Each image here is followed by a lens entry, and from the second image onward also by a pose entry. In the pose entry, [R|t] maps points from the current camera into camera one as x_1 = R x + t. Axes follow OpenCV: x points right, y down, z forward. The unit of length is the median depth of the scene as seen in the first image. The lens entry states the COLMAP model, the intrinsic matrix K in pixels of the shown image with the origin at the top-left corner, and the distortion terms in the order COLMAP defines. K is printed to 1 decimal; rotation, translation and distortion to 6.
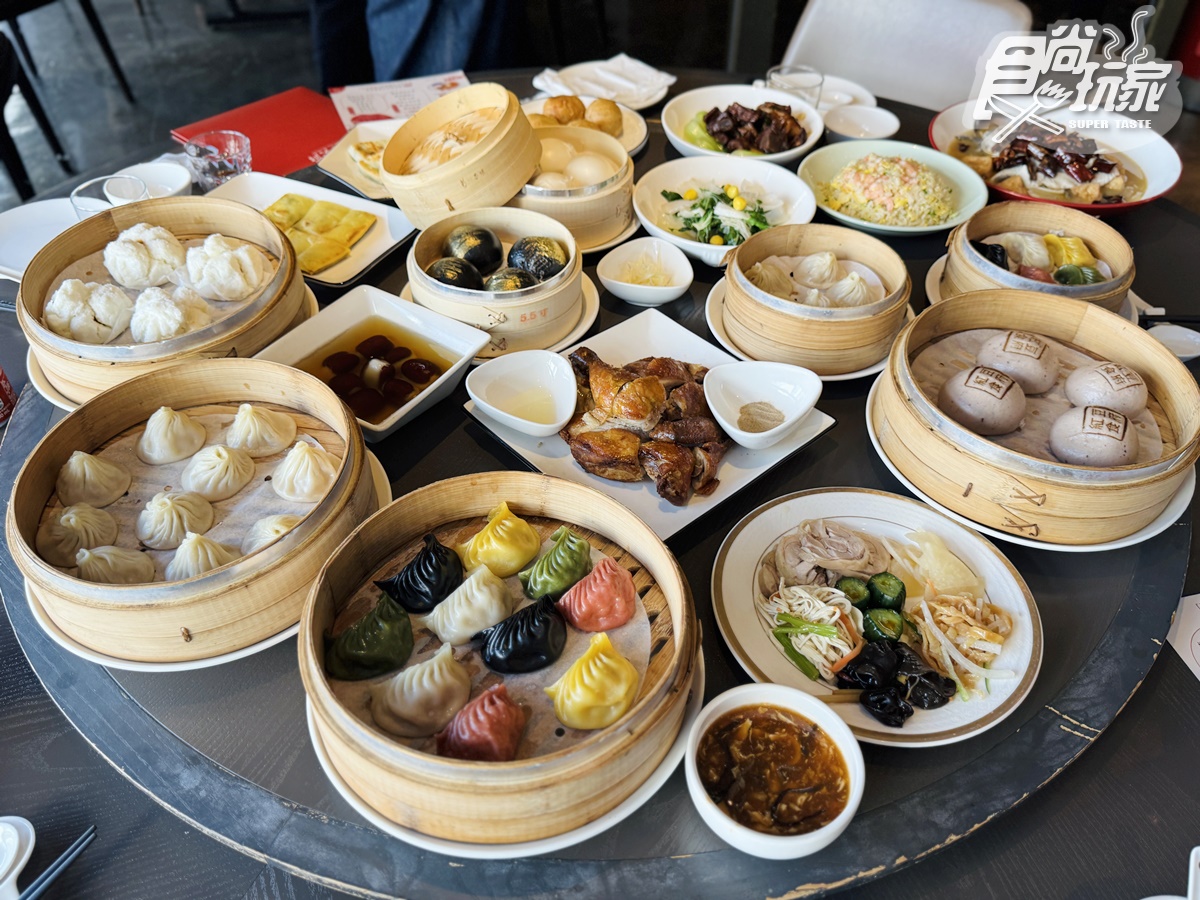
lens RADIAL K [[940.2, 0, 600.0], [0, 940.2, 450.0], [0, 0, 1]] dist [-0.001839, -0.008022]
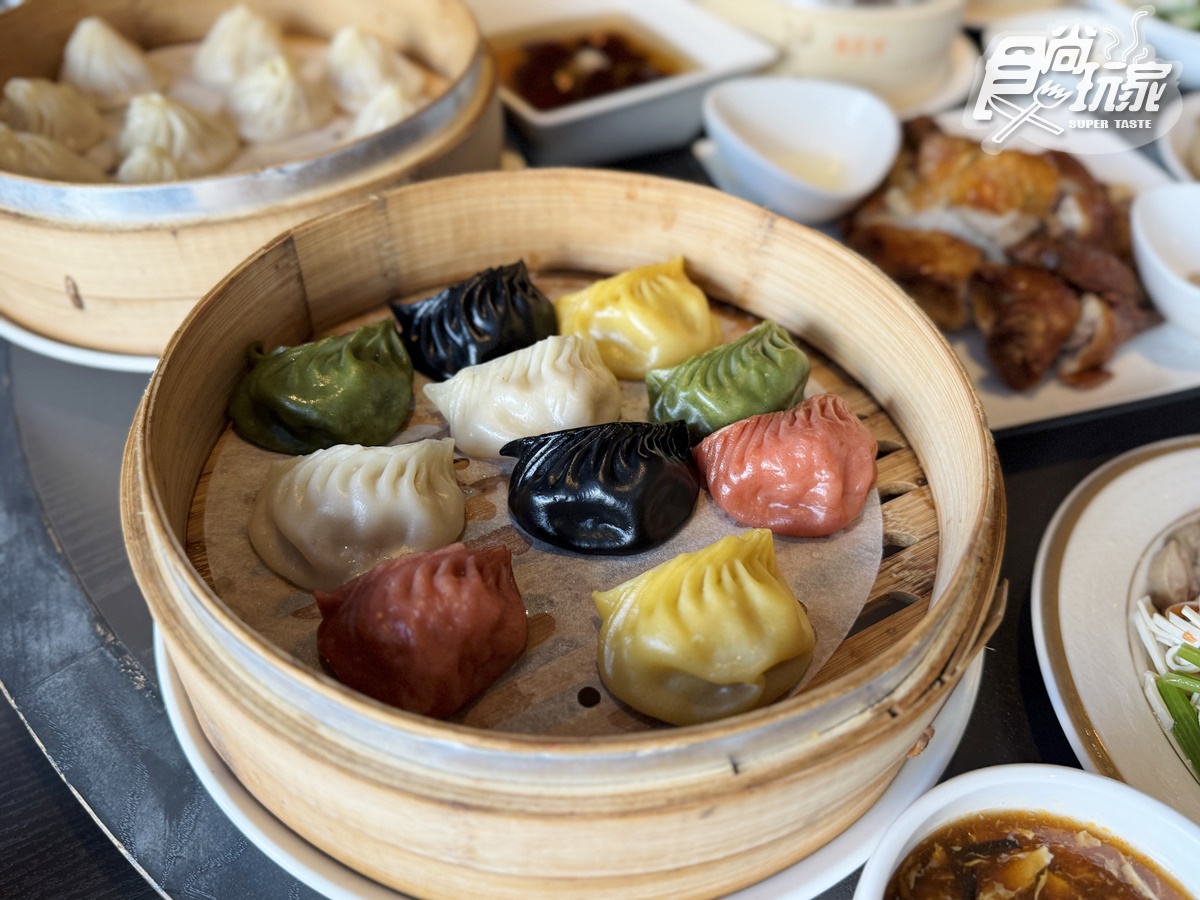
lens RADIAL K [[940.2, 0, 600.0], [0, 940.2, 450.0], [0, 0, 1]] dist [-0.001839, -0.008022]
pose [[0.903728, 0.299638, -0.305767, 0.054568], [-0.290552, 0.953839, 0.075960, 0.144930], [0.314413, 0.020194, 0.949071, 0.540985]]
